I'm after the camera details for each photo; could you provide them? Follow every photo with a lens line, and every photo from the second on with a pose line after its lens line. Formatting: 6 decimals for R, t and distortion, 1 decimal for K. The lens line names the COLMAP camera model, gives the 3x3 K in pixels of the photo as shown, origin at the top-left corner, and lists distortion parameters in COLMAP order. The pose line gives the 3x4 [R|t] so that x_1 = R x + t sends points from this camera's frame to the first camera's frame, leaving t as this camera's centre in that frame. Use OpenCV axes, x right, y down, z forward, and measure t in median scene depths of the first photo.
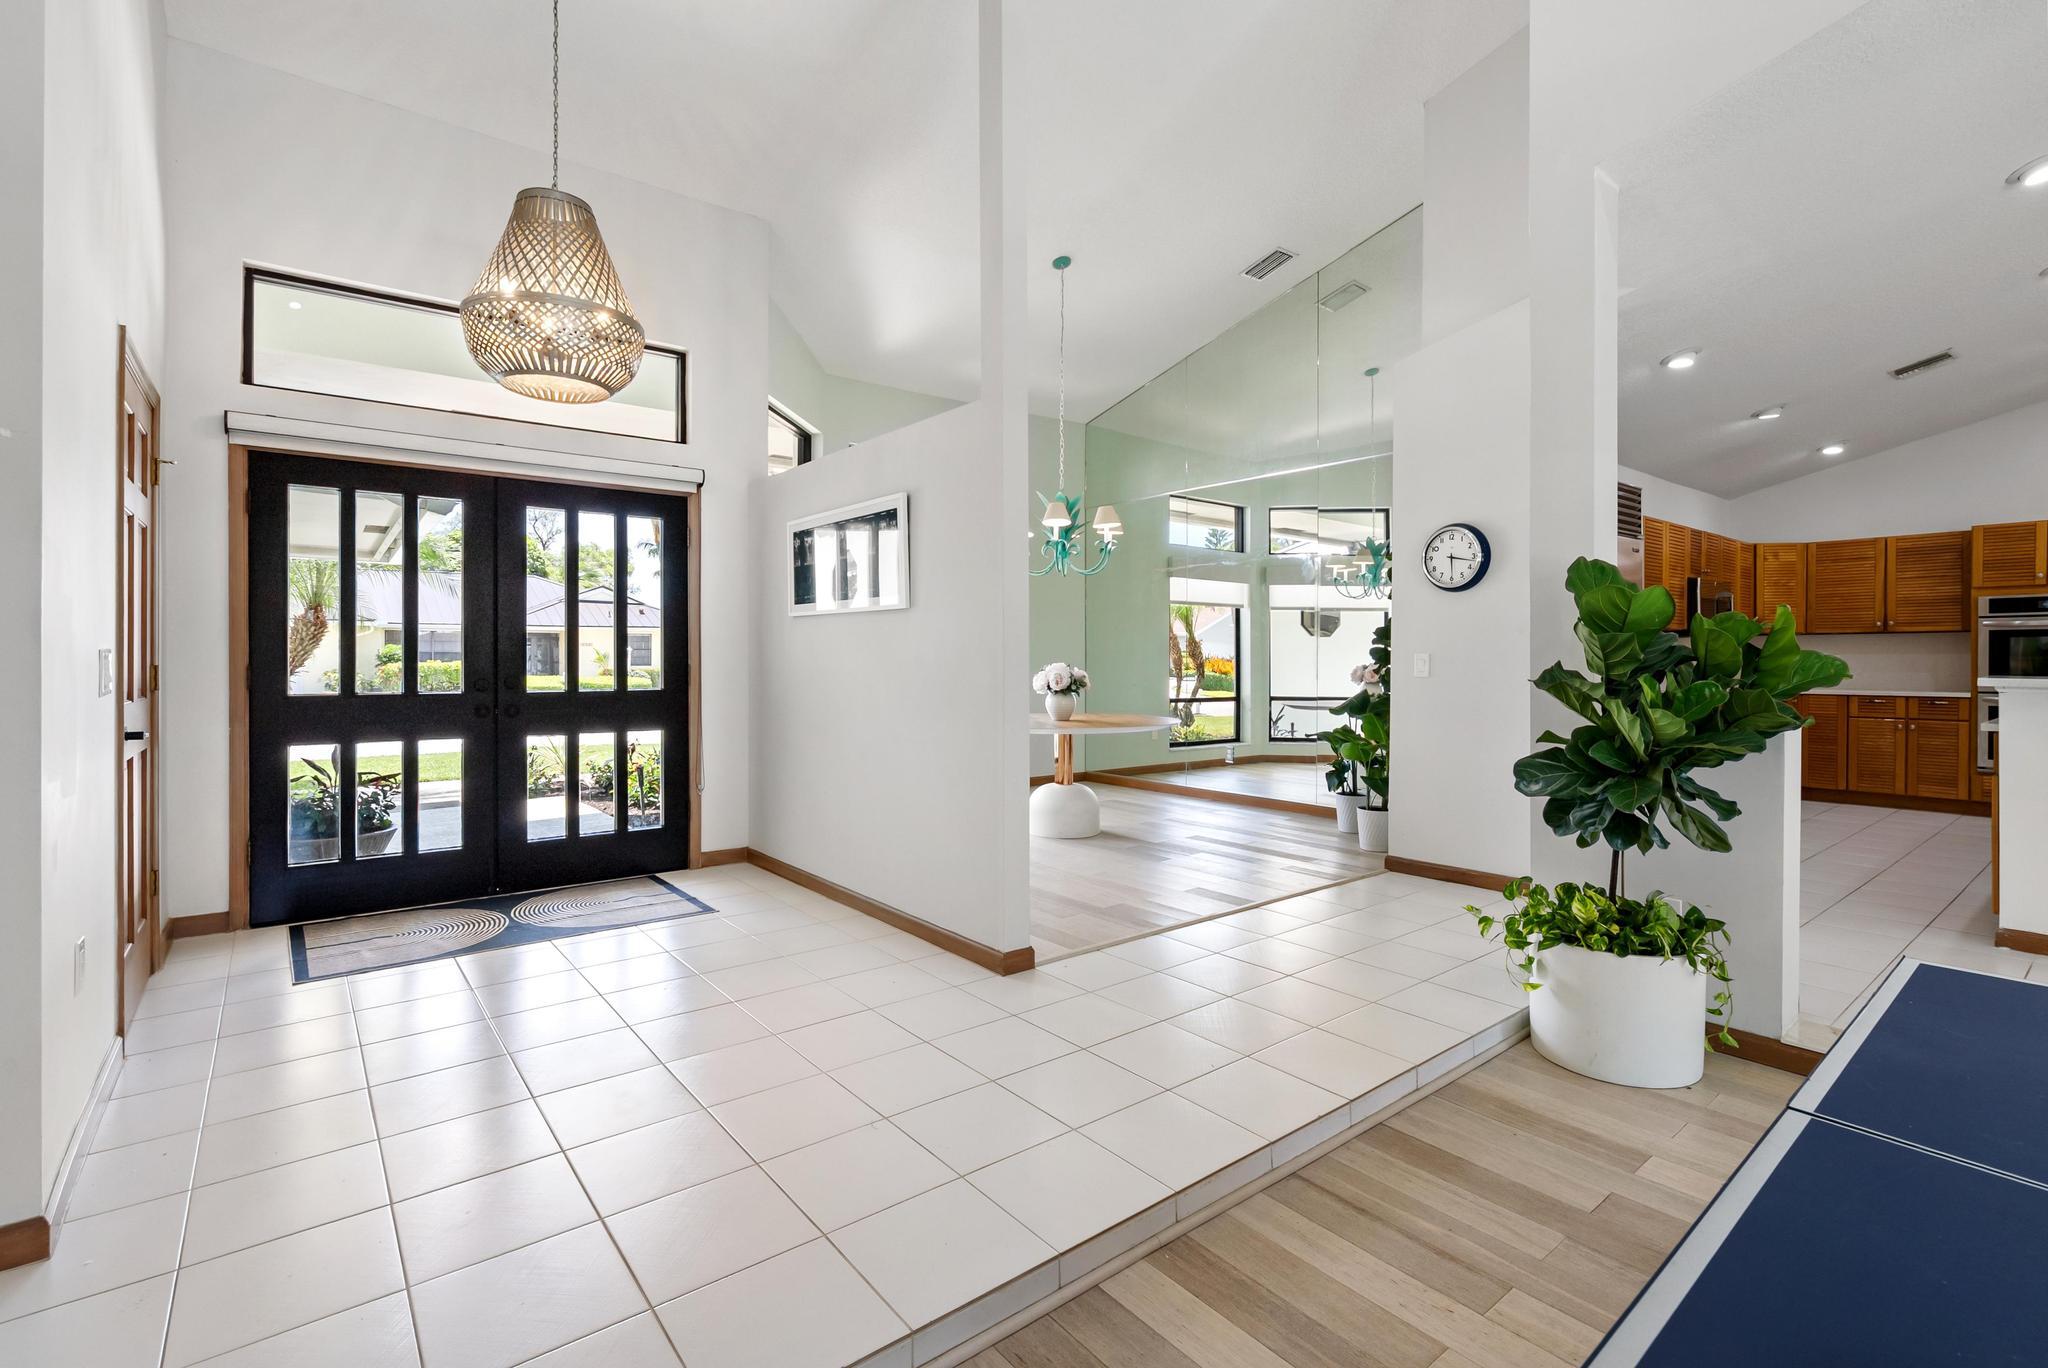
lens RADIAL K [[923.9, 0, 1021.9], [0, 923.9, 665.7], [0, 0, 1]] dist [-0.003407, -0.000120]
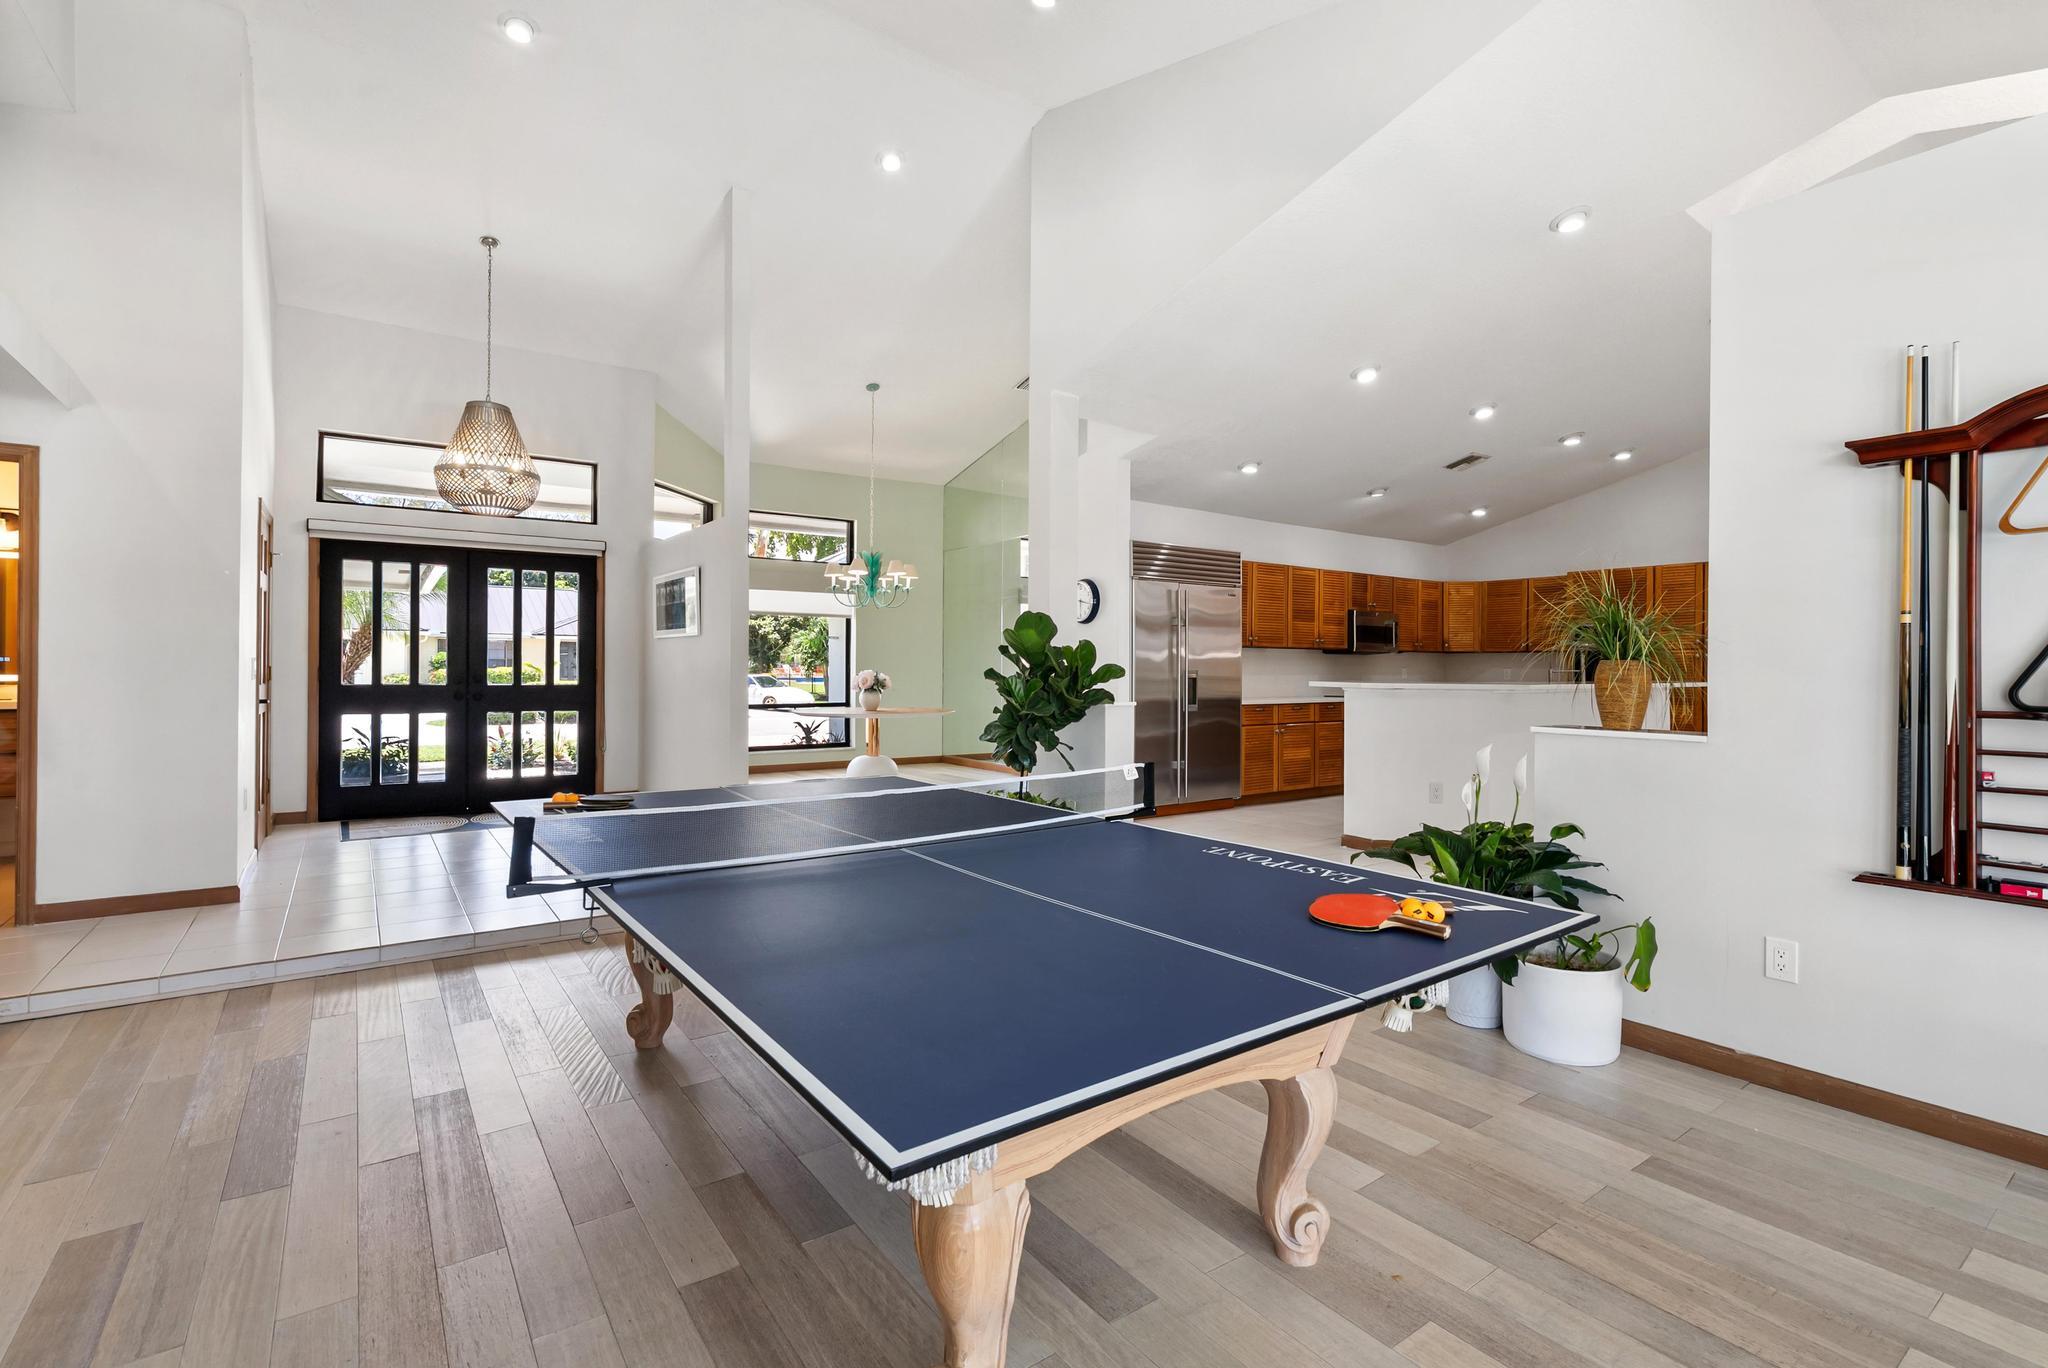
lens RADIAL K [[932.4, 0, 1022.6], [0, 932.4, 673.9], [0, 0, 1]] dist [-0.004007, 0.000447]
pose [[0.998776, 0.007250, -0.048919, 0.349776], [-0.007355, 0.999971, -0.001973, 0.004380], [0.048904, 0.002331, 0.998801, -0.420514]]
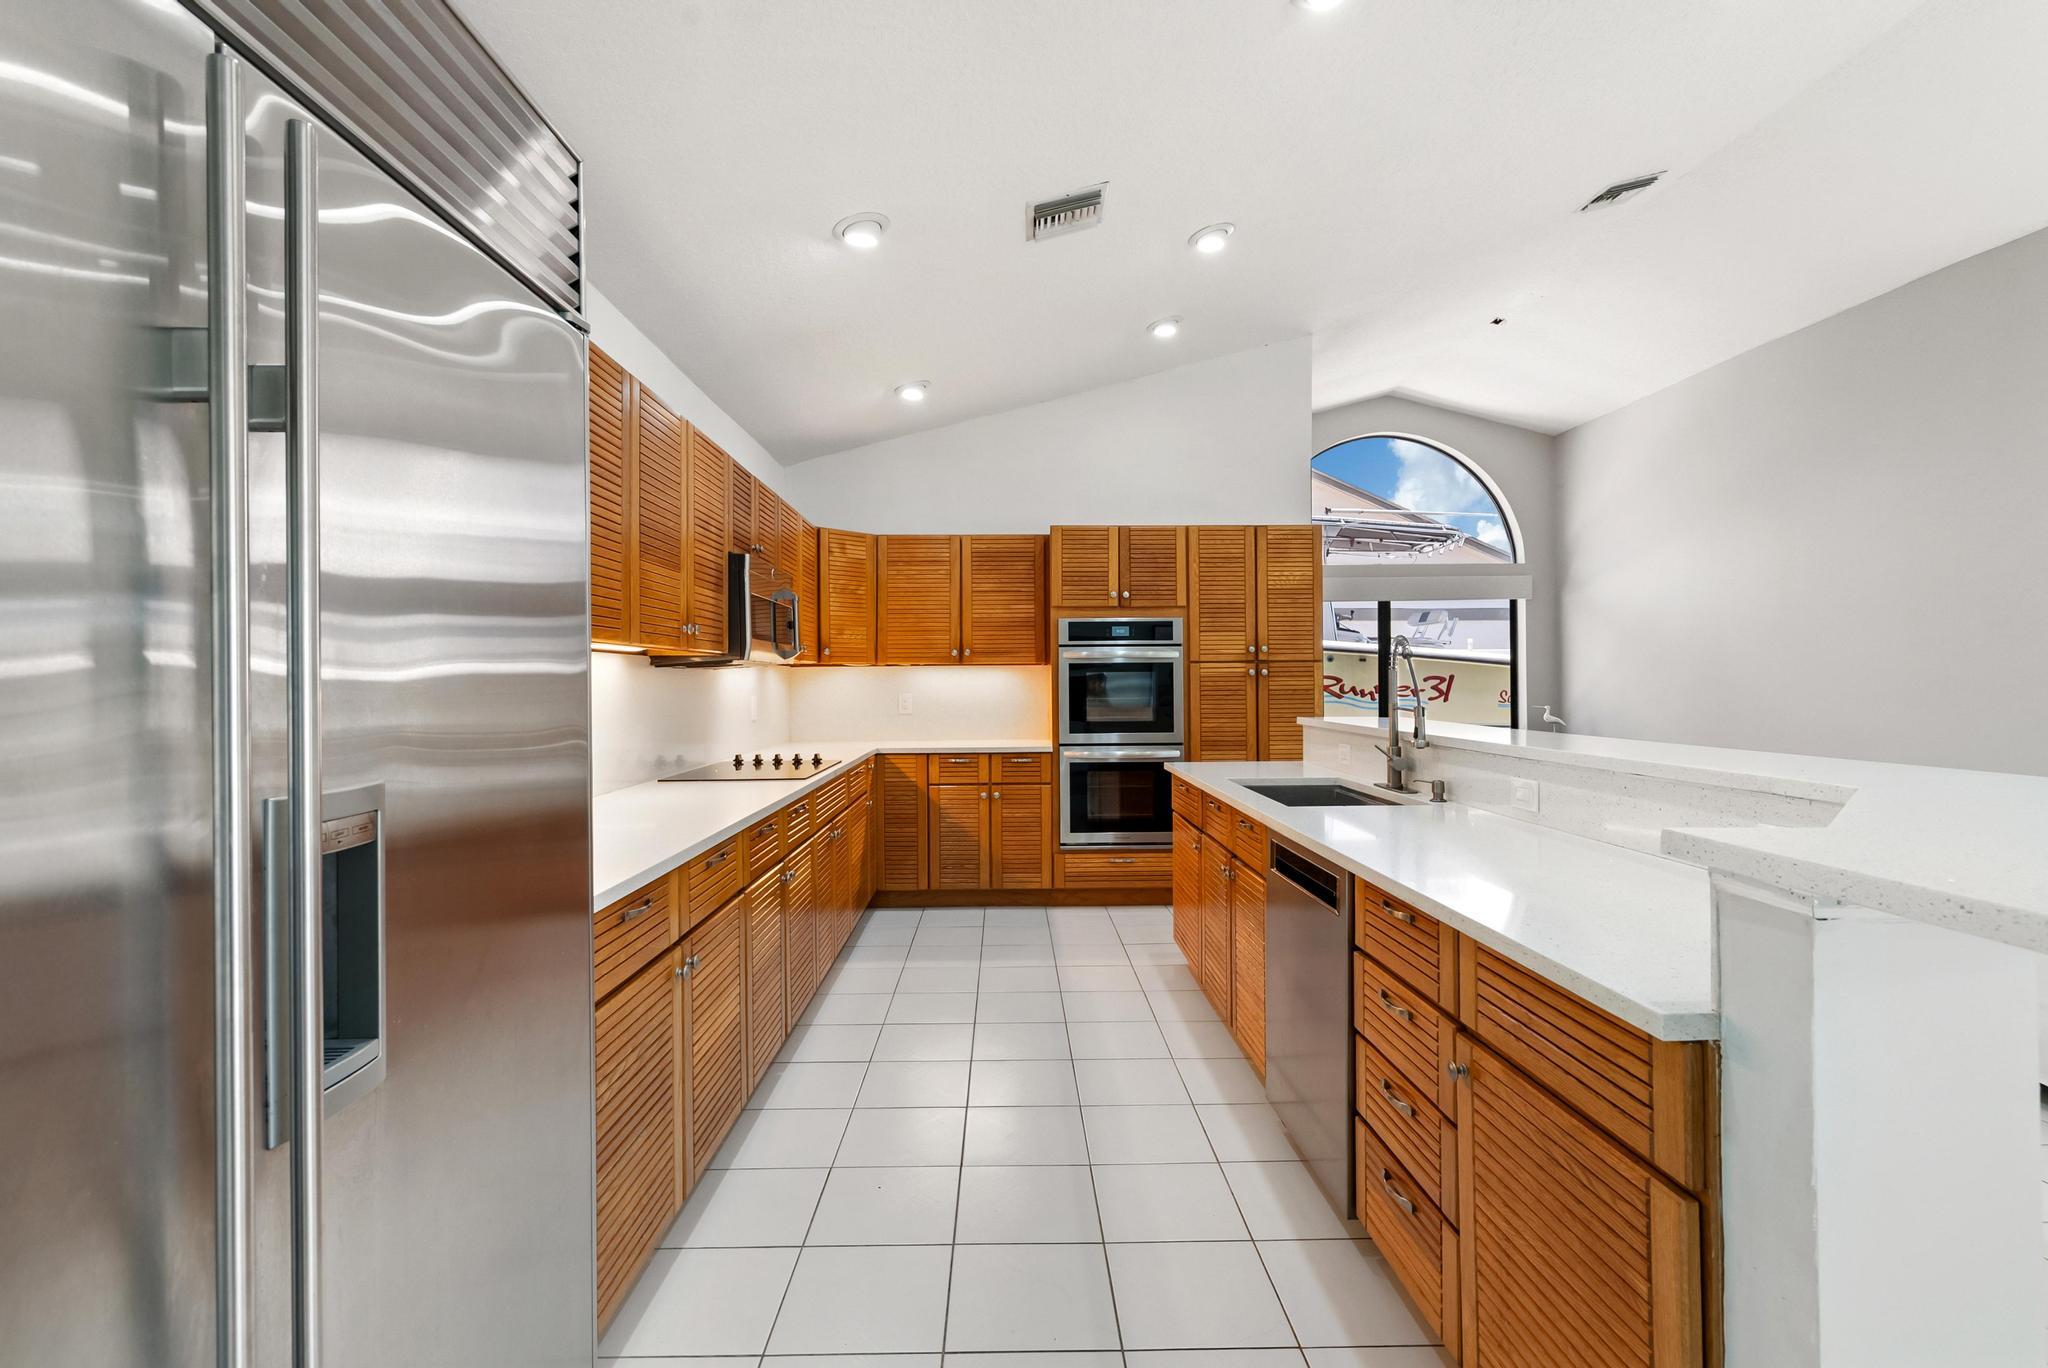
lens RADIAL K [[932.4, 0, 1022.6], [0, 932.4, 673.9], [0, 0, 1]] dist [-0.004007, 0.000447]
pose [[0.603952, 0.004522, 0.797008, 0.452807], [0.011449, 0.999832, -0.014348, -0.020691], [-0.796939, 0.017790, 0.603798, 0.619493]]
